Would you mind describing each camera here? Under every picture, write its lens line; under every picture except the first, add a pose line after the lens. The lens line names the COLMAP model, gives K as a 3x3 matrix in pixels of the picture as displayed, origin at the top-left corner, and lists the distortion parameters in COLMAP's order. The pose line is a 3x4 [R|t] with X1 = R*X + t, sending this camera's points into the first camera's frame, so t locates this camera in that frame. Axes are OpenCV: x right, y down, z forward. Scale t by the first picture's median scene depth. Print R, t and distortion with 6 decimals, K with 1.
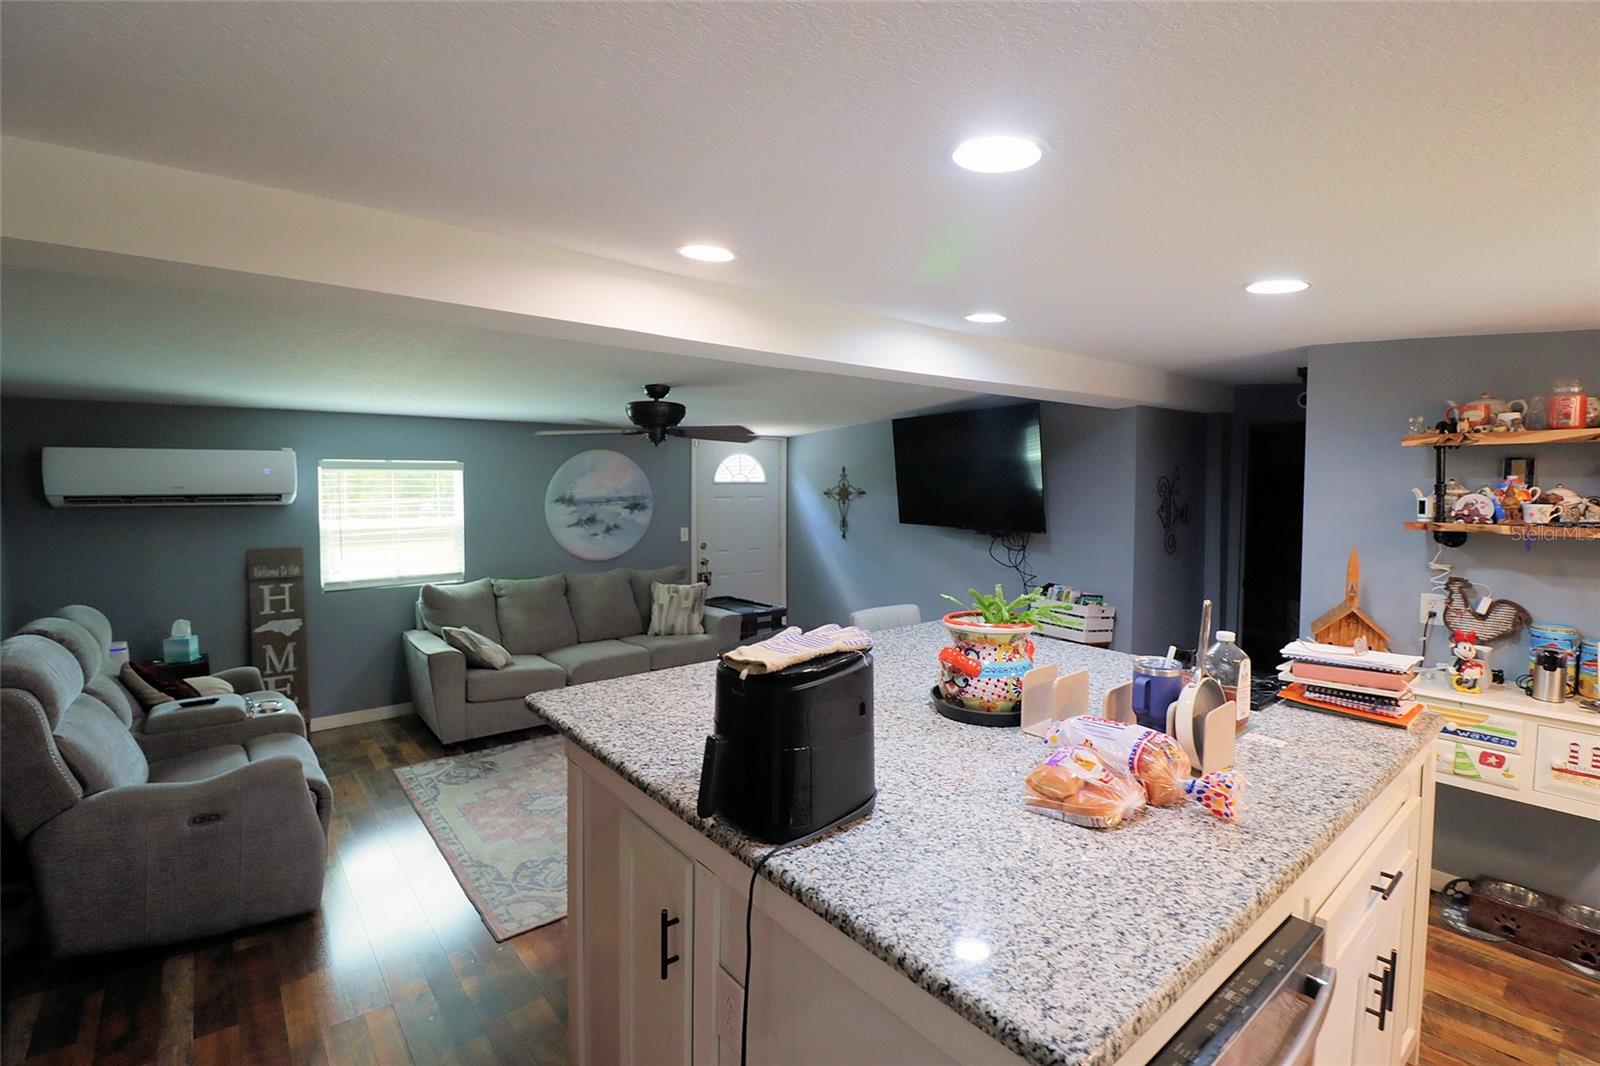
lens RADIAL K [[739.2, 0, 812.1], [0, 739.2, 516.2], [0, 0, 1]] dist [-0.006508, -0.009405]
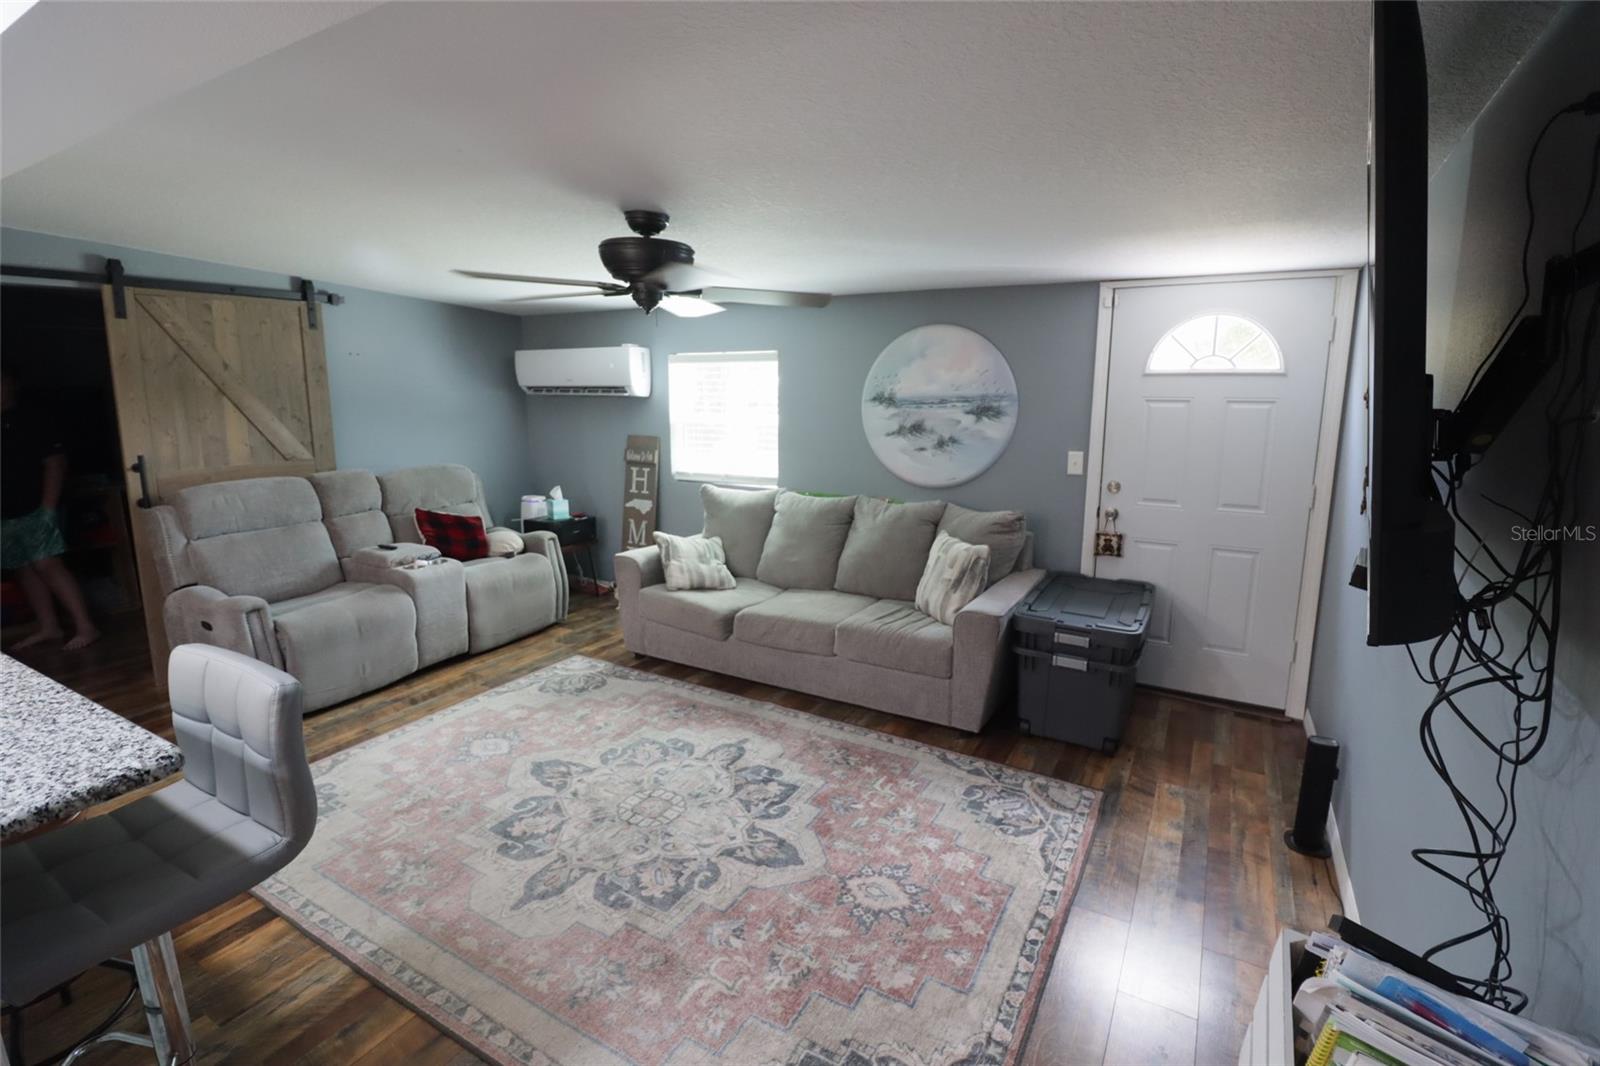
lens RADIAL K [[739.2, 0, 810.5], [0, 739.2, 519.6], [0, 0, 1]] dist [-0.006508, -0.009405]
pose [[0.361752, 0.169813, -0.916678, 0.460692], [-0.040910, 0.985215, 0.166364, -0.030965], [0.931376, -0.022681, 0.363350, 0.903563]]
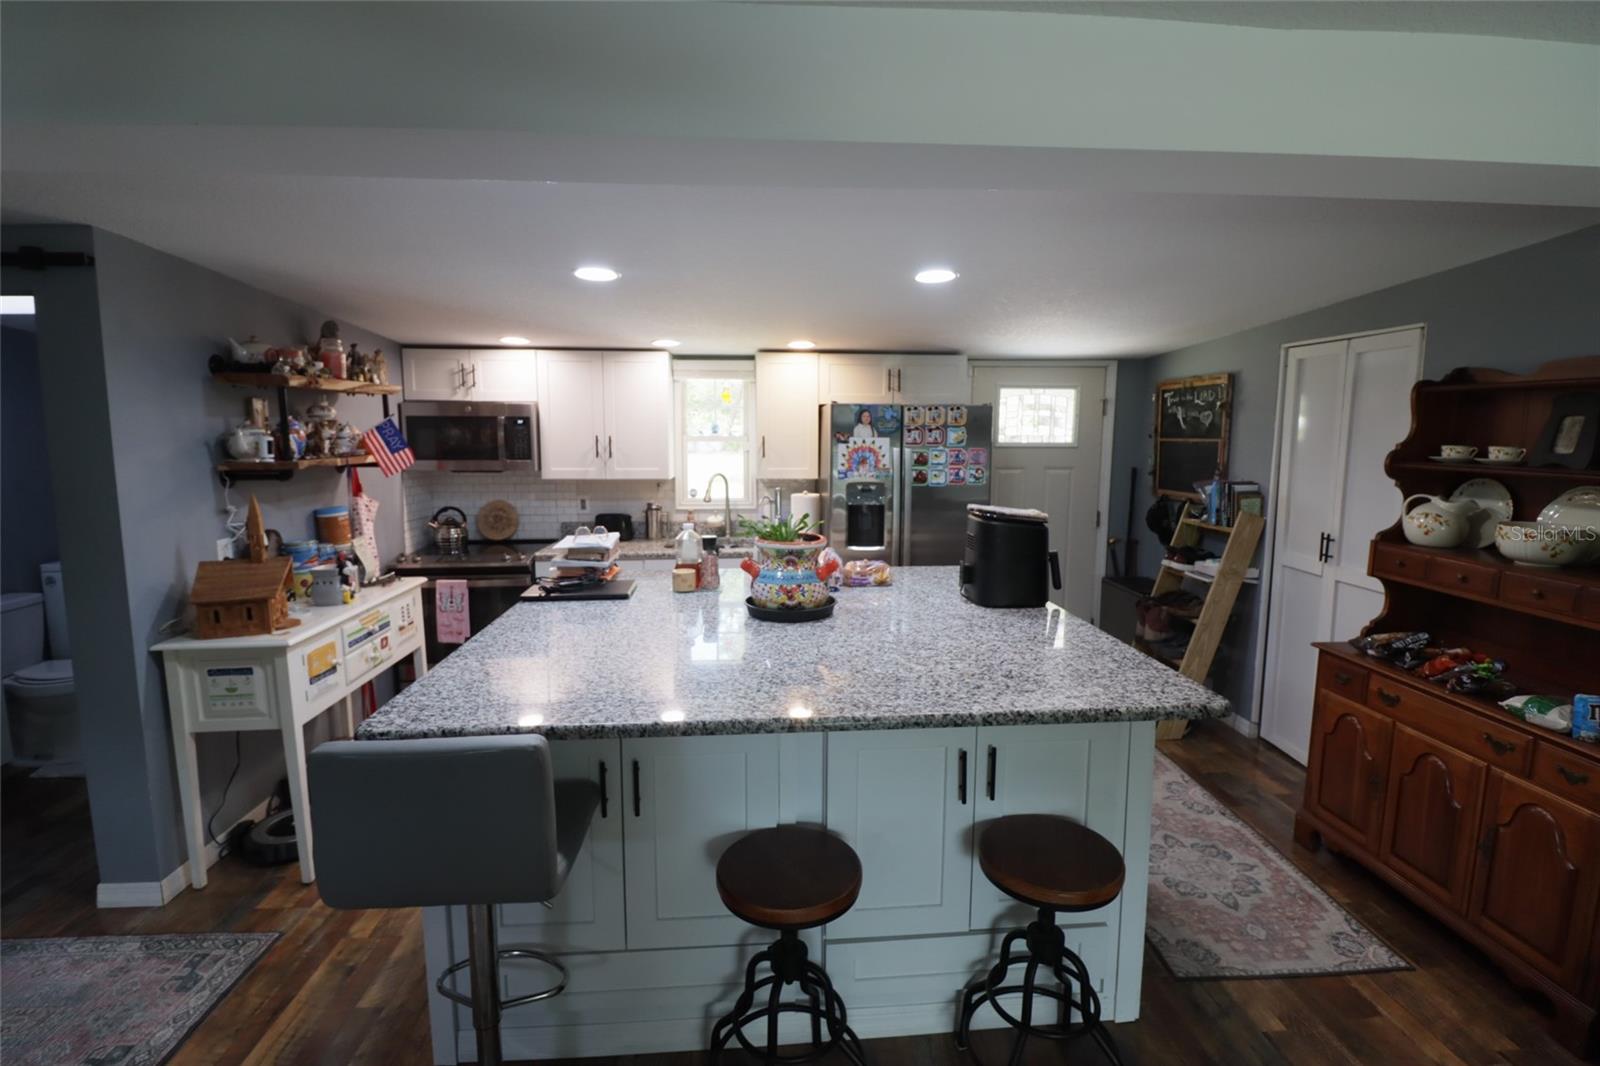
lens RADIAL K [[739.2, 0, 805.4], [0, 739.2, 513.4], [0, 0, 1]] dist [-0.006508, -0.009405]
pose [[-0.815894, -0.075078, 0.573307, -0.224845], [0.020771, 0.987088, 0.158825, -0.043943], [-0.577829, 0.141492, -0.803800, 0.925898]]
